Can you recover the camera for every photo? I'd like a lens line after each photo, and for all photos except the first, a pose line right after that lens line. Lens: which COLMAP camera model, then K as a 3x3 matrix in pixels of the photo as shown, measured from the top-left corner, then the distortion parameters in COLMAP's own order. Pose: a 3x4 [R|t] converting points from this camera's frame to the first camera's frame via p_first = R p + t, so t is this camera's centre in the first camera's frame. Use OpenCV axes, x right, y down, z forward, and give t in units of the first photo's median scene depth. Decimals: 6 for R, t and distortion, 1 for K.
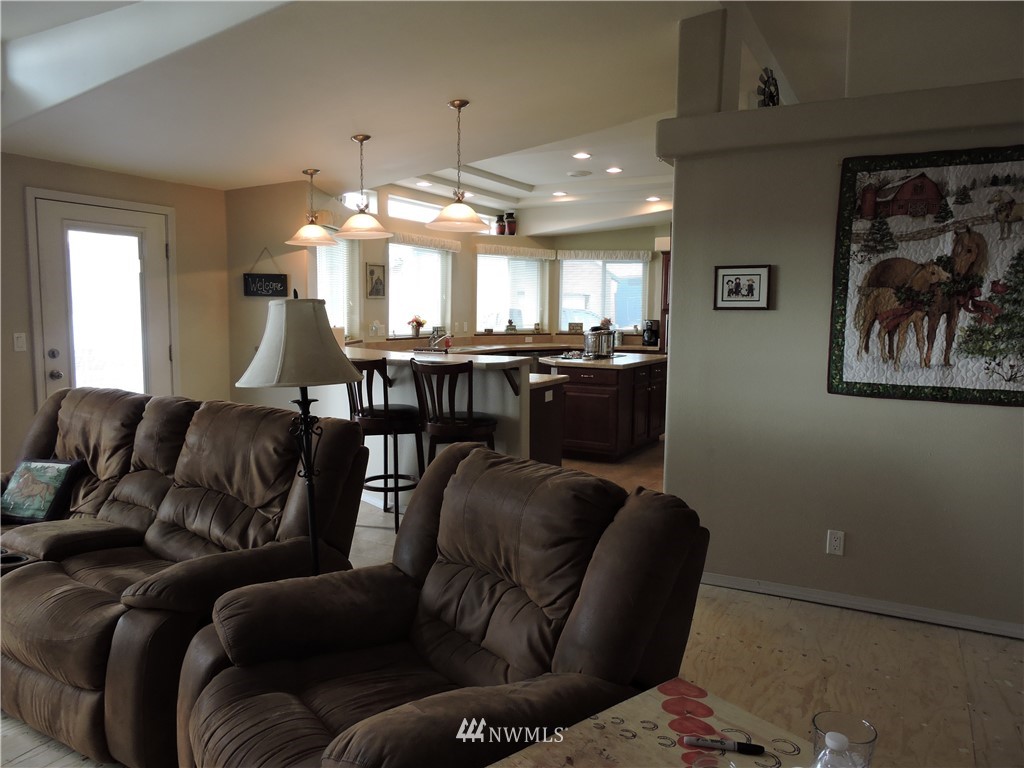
lens RADIAL K [[733.7, 0, 509.1], [0, 733.7, 385.4], [0, 0, 1]] dist [0.008123, -0.000759]
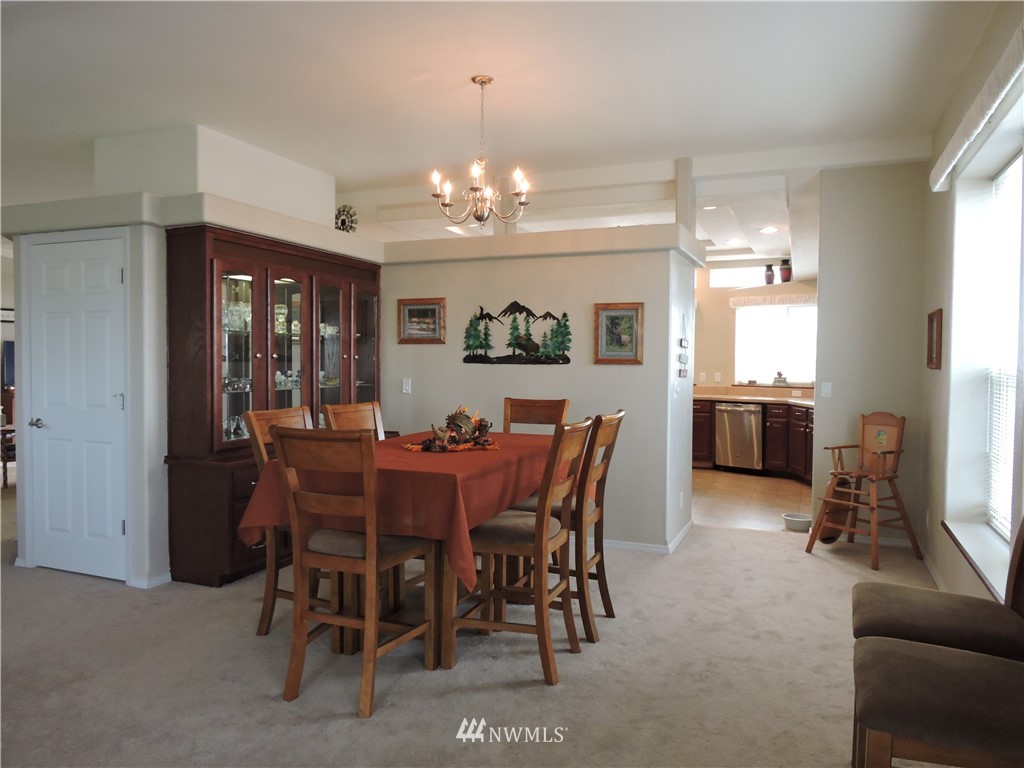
lens RADIAL K [[733.7, 0, 509.1], [0, 733.7, 385.4], [0, 0, 1]] dist [0.008123, -0.000759]
pose [[0.099527, 0.023528, -0.994757, 2.532242], [-0.105148, 0.994372, 0.012999, -0.132385], [0.989464, 0.103303, 0.101441, 1.574799]]
